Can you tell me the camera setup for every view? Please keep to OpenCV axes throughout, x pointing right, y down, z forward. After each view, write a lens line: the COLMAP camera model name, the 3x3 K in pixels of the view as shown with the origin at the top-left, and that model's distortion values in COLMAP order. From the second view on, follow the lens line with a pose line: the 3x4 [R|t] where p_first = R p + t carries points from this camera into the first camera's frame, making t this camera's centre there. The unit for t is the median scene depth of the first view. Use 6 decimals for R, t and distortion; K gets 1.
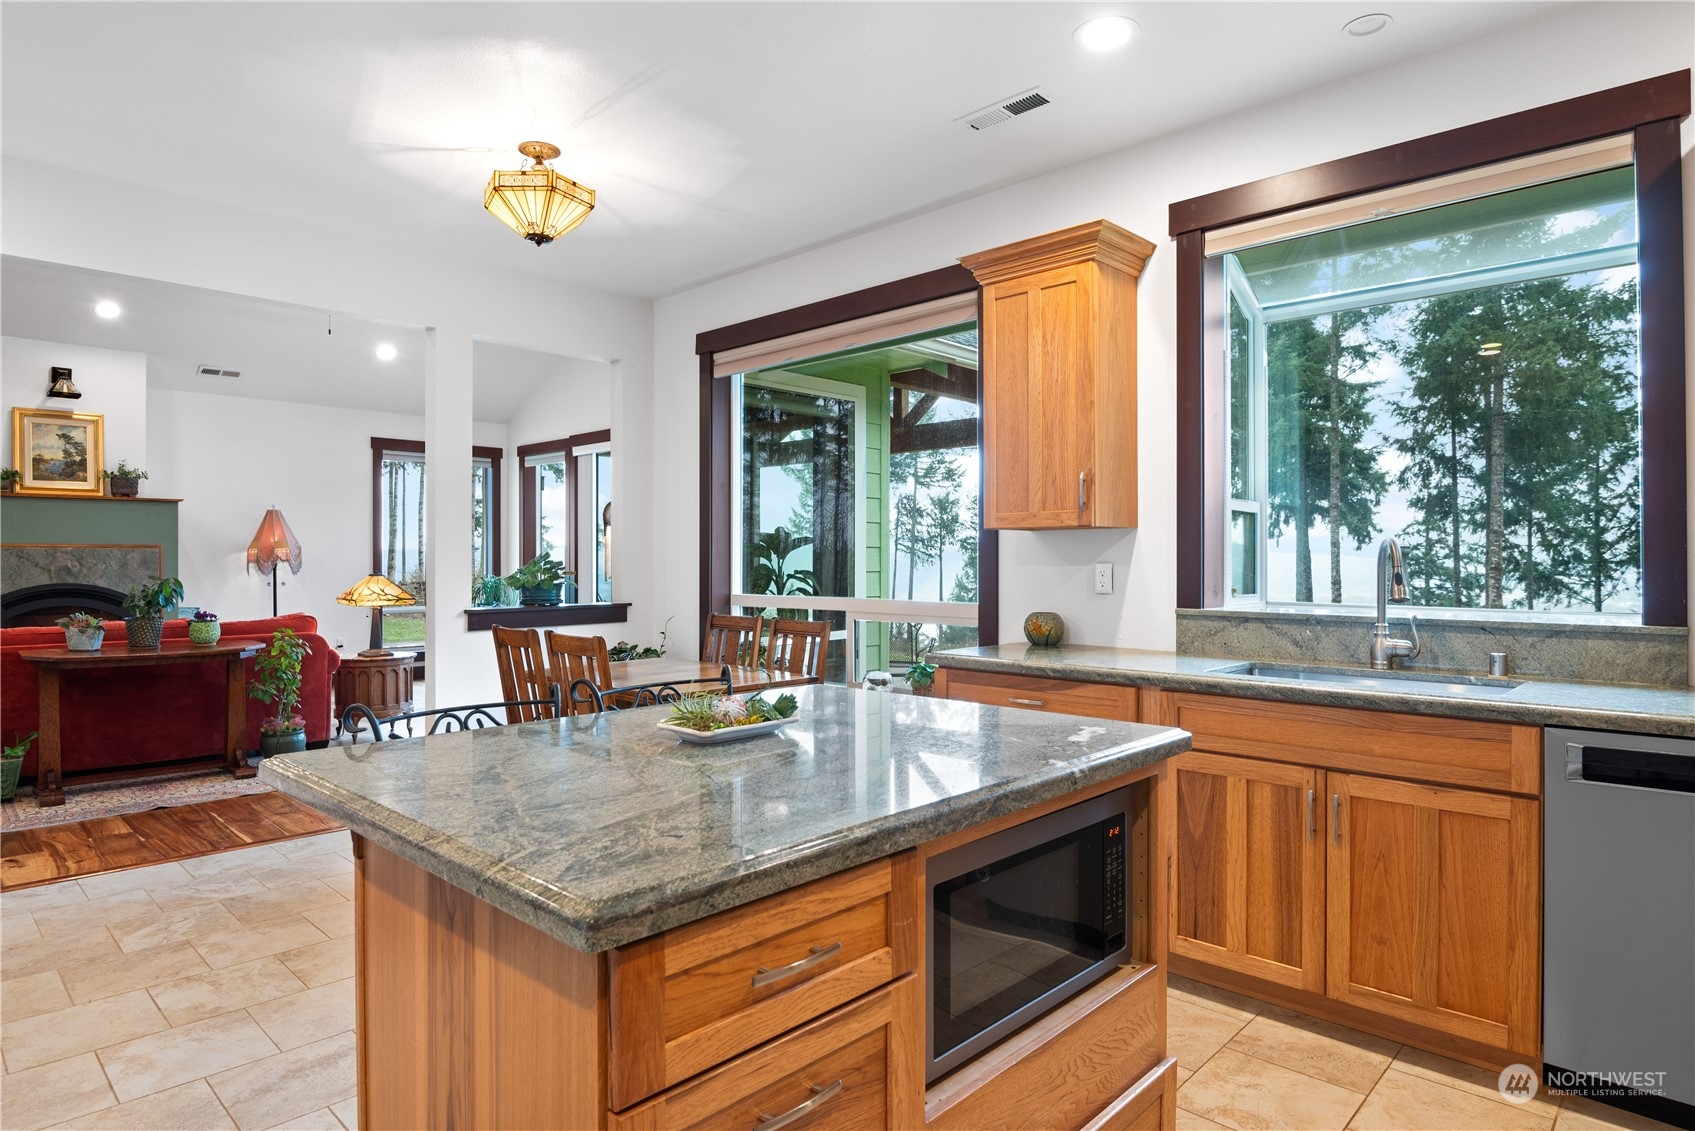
lens RADIAL K [[956.1, 0, 850.5], [0, 956.1, 566.3], [0, 0, 1]] dist [-0.012931, -0.008366]
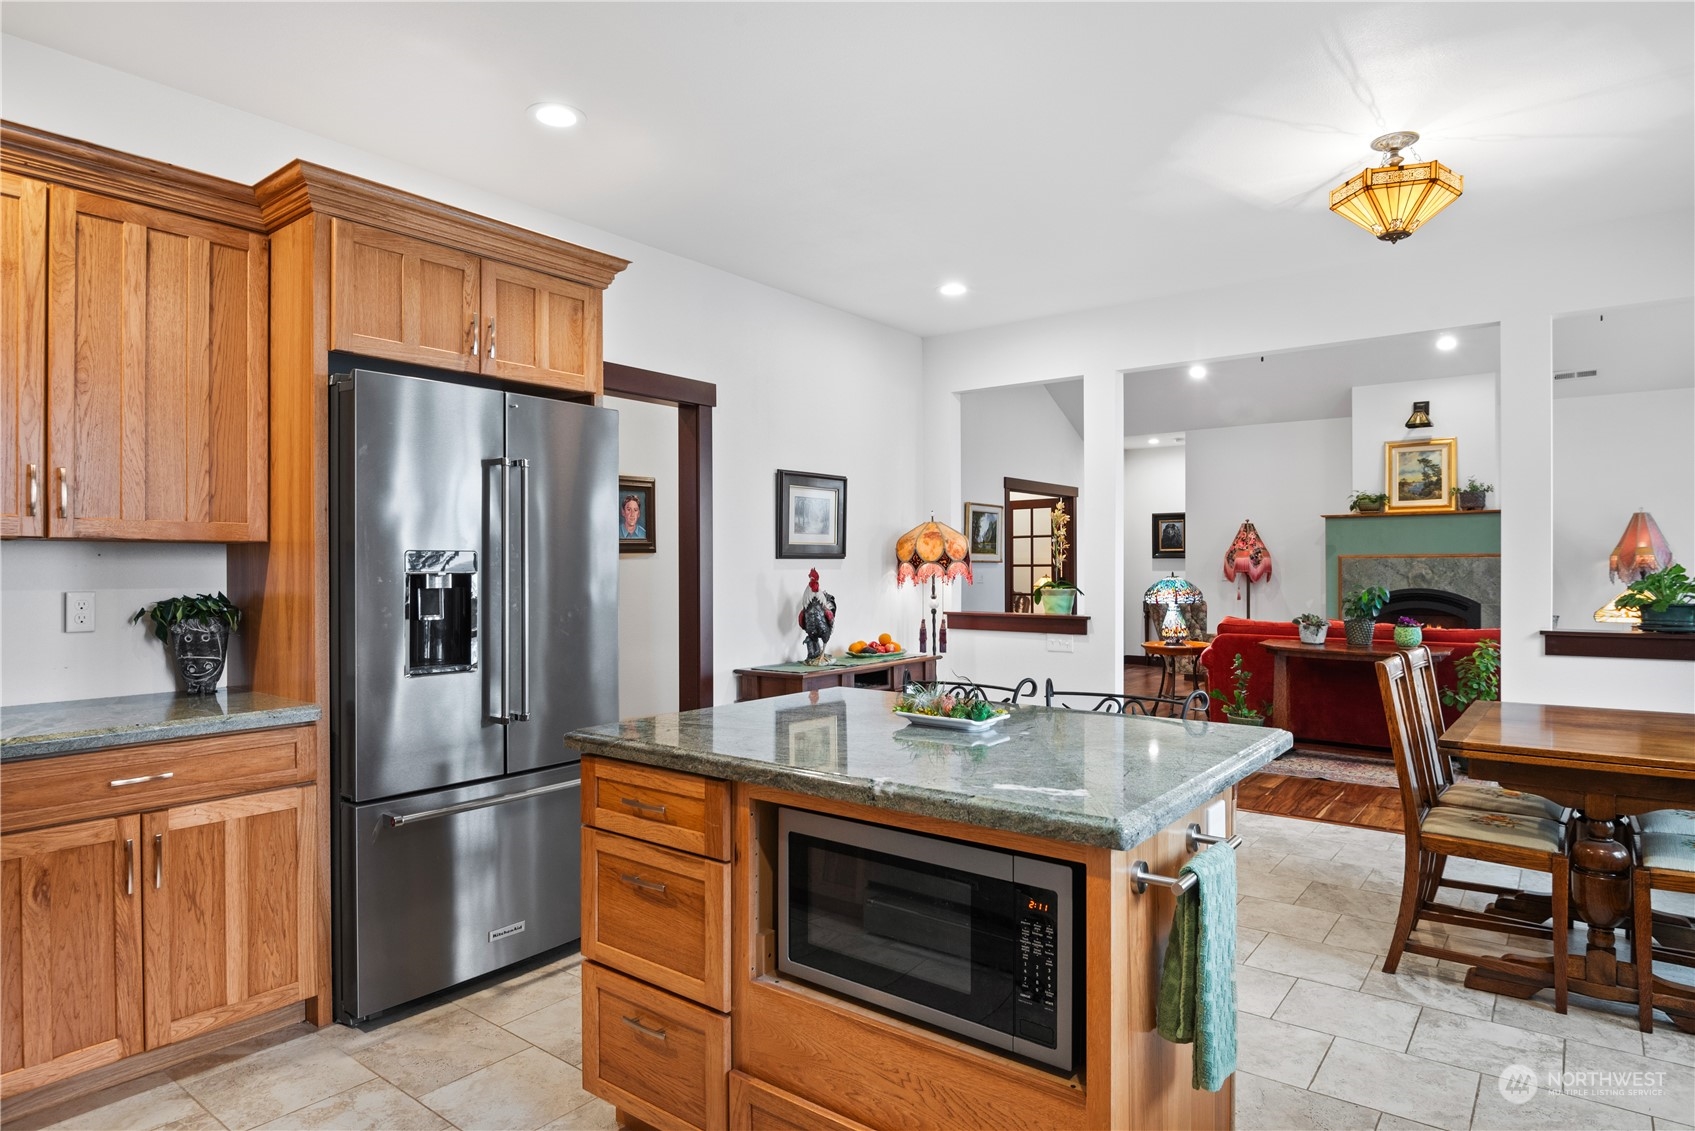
lens RADIAL K [[956.1, 0, 824.4], [0, 956.1, 568.1], [0, 0, 1]] dist [-0.012931, -0.008366]
pose [[0.097164, 0.003129, -0.995263, 0.570034], [-0.003685, 0.999989, 0.002784, -0.016784], [0.995262, 0.003397, 0.097175, 0.362775]]
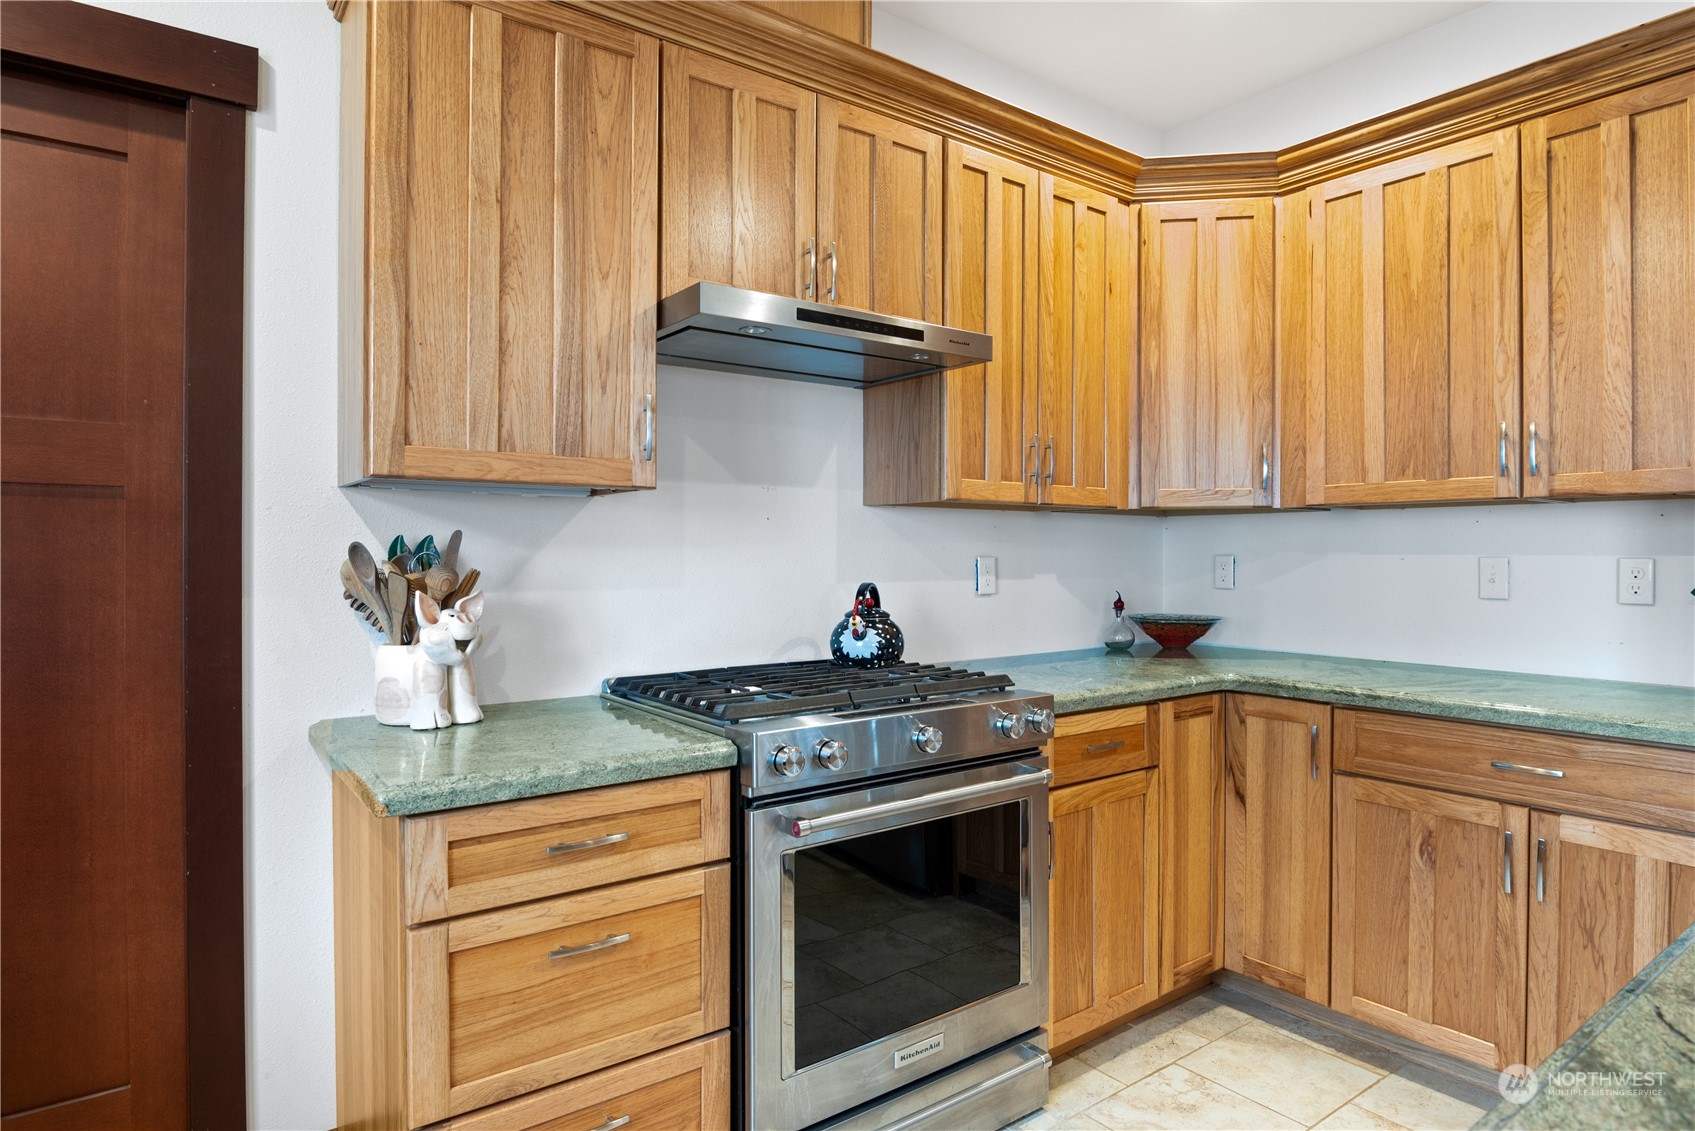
lens RADIAL K [[956.1, 0, 853.3], [0, 956.1, 554.0], [0, 0, 1]] dist [-0.012931, -0.008366]
pose [[-0.987378, 0.002653, 0.158360, 0.147064], [0.003801, 0.999969, 0.006949, -0.001057], [-0.158337, 0.007464, -0.987357, 0.605508]]
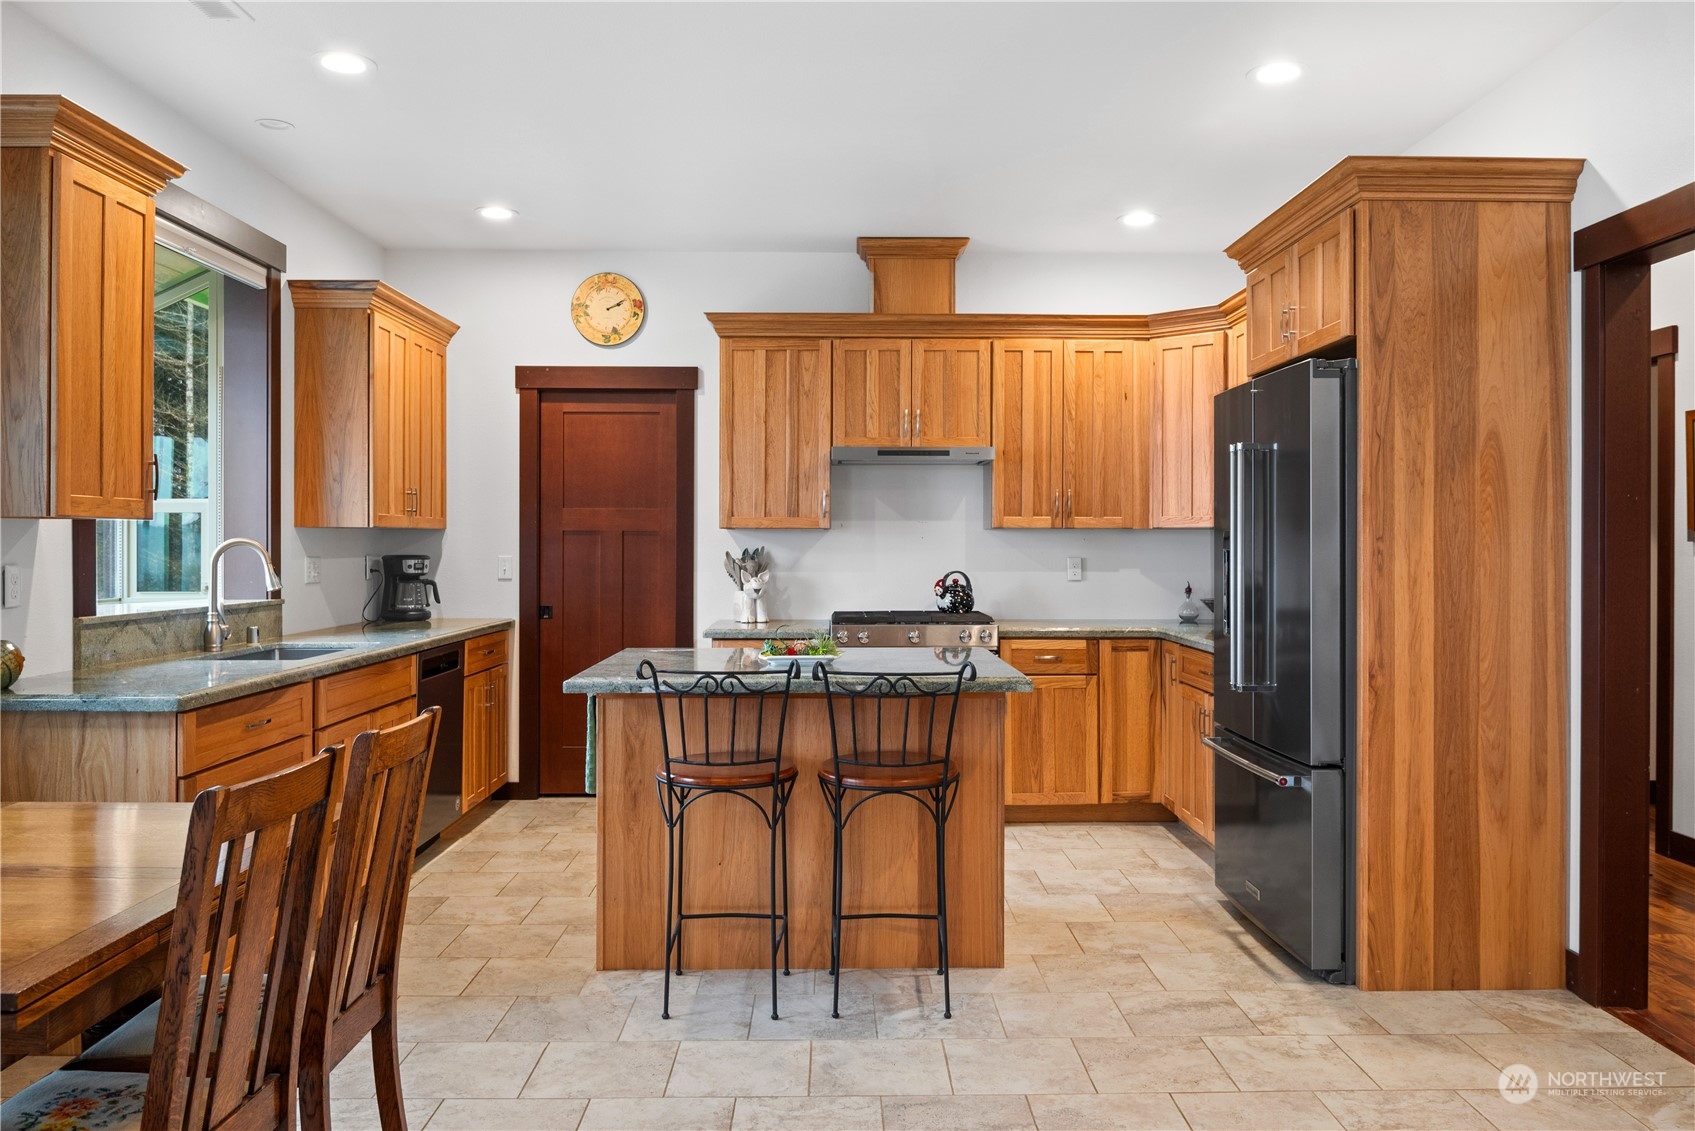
lens RADIAL K [[1260.7, 0, 863.3], [0, 1260.7, 547.3], [0, 0, 1]] dist [-0.008804, -0.004902]
pose [[-0.711681, -0.000237, 0.702503, -0.912169], [0.005558, 0.999967, 0.005968, -0.020243], [-0.702481, 0.008152, -0.711656, 1.285028]]
